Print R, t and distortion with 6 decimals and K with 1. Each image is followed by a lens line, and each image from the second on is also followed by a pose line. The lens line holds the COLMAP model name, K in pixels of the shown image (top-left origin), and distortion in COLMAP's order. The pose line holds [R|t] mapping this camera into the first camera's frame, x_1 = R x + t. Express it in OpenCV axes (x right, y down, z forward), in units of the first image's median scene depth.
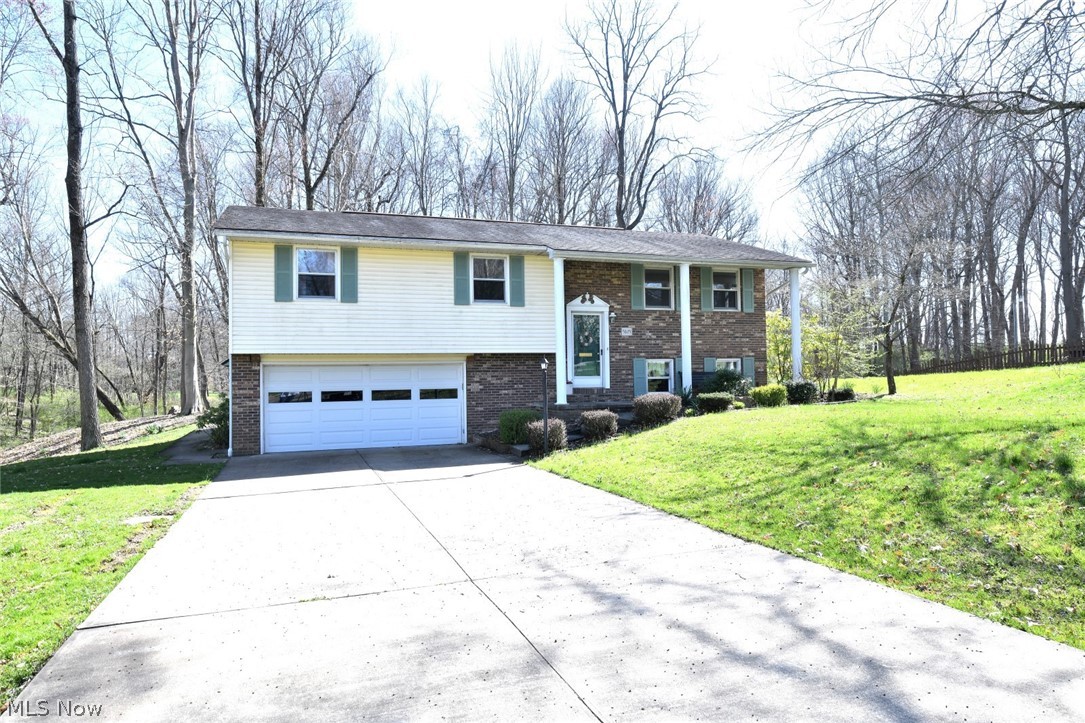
lens RADIAL K [[738.1, 0, 542.5], [0, 738.1, 361.5], [0, 0, 1]] dist [0.002033, 0.000321]
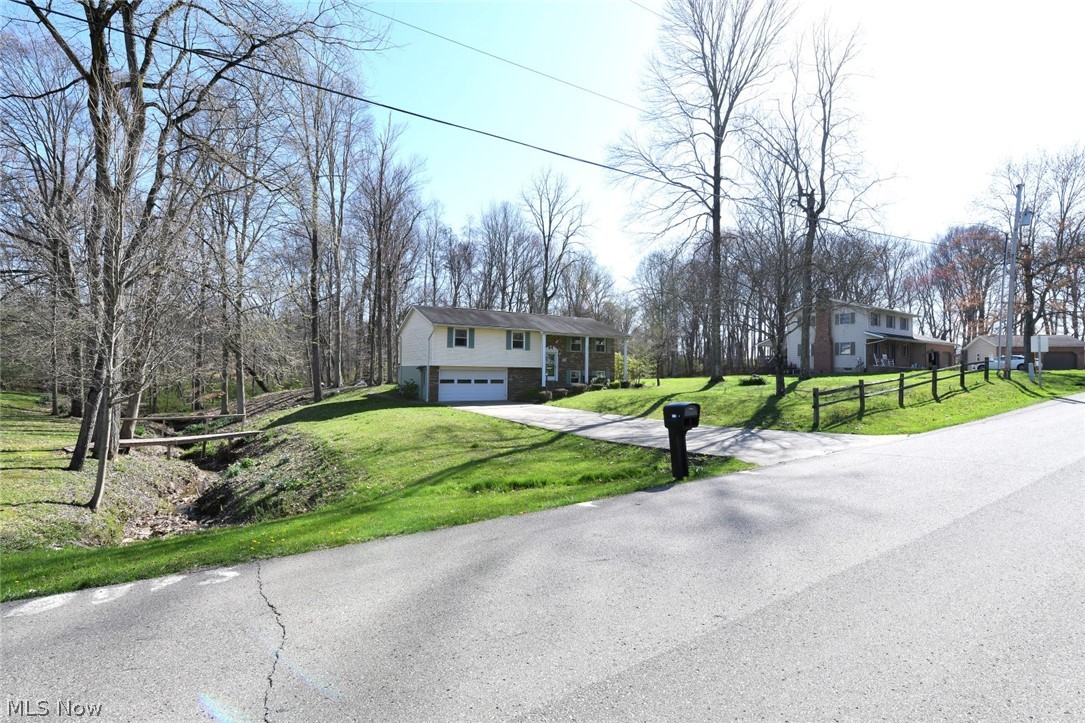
lens RADIAL K [[525.7, 0, 542.5], [0, 525.7, 361.5], [0, 0, 1]] dist [-0.000153, -0.000005]
pose [[0.987636, 0.030745, 0.153721, -0.271727], [-0.031895, 0.999479, 0.005024, -0.044100], [-0.153486, -0.009865, 0.988102, -0.920082]]
